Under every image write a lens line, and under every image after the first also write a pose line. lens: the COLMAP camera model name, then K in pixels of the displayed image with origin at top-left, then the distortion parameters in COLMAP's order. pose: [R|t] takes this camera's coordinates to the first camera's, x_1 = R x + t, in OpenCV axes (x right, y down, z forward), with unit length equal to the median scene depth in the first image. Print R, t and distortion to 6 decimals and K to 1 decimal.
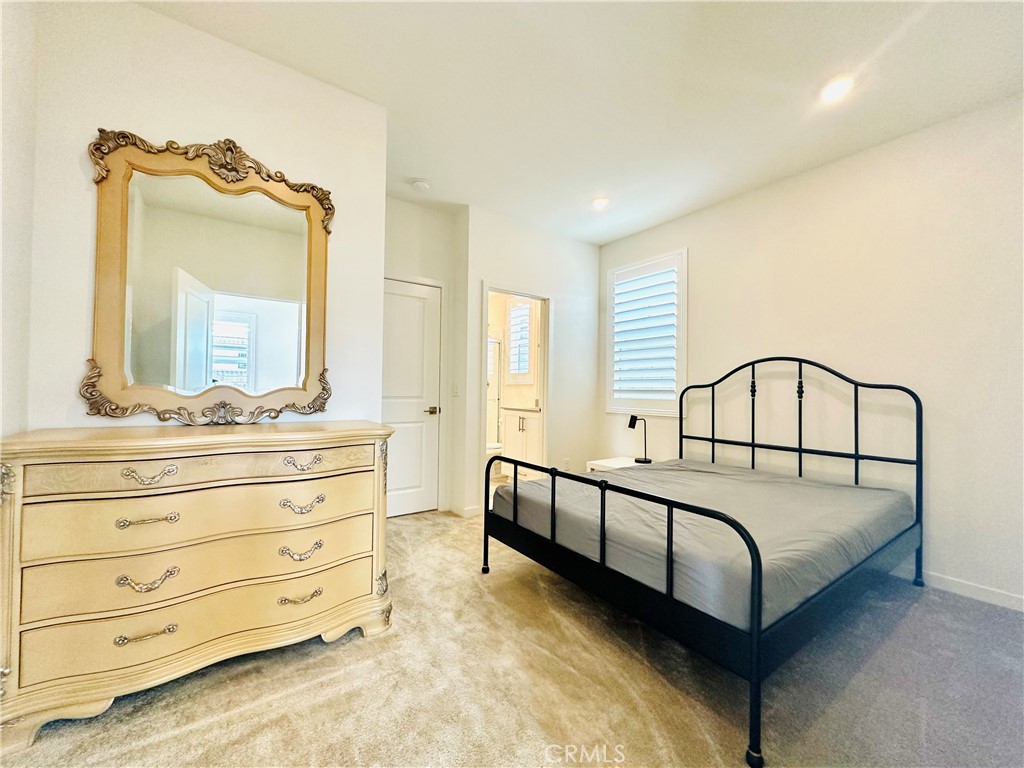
lens RADIAL K [[406.0, 0, 512.0], [0, 406.0, 384.0], [0, 0, 1]] dist [-0.001422, -0.000110]
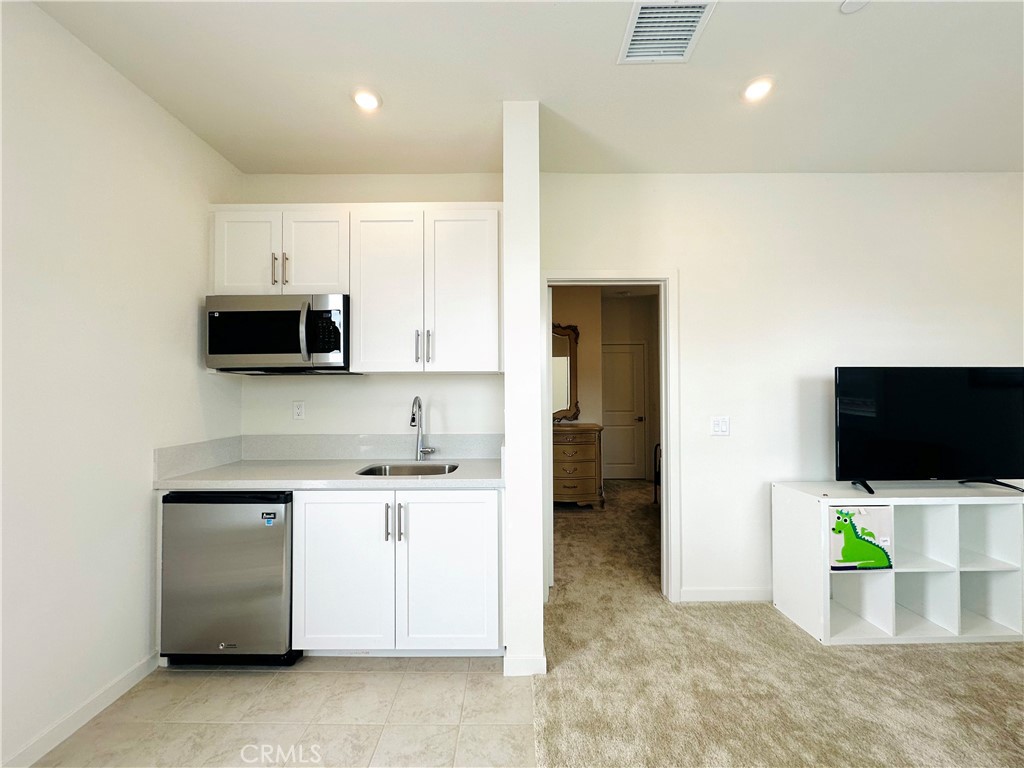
lens RADIAL K [[400.0, 0, 512.0], [0, 400.0, 384.0], [0, 0, 1]] dist [-0.000737, 0.000088]
pose [[0.809577, -0.030787, -0.586206, 0.641850], [0.024157, 0.999525, -0.019133, -0.110802], [0.586517, 0.001329, 0.809936, -1.188521]]
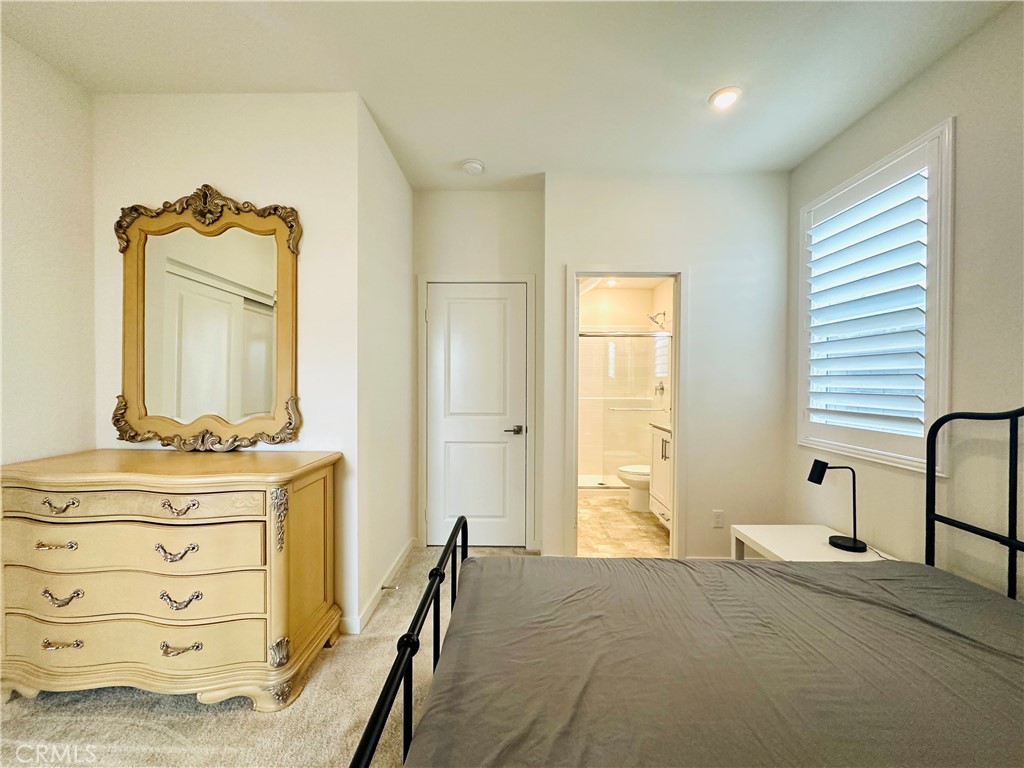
lens RADIAL K [[406.0, 0, 512.0], [0, 406.0, 384.0], [0, 0, 1]] dist [-0.001422, -0.000110]
pose [[0.804755, -0.004948, -0.593586, 0.553291], [0.015072, 0.999813, 0.012099, -0.075849], [0.593415, -0.018683, 0.804680, 0.580005]]
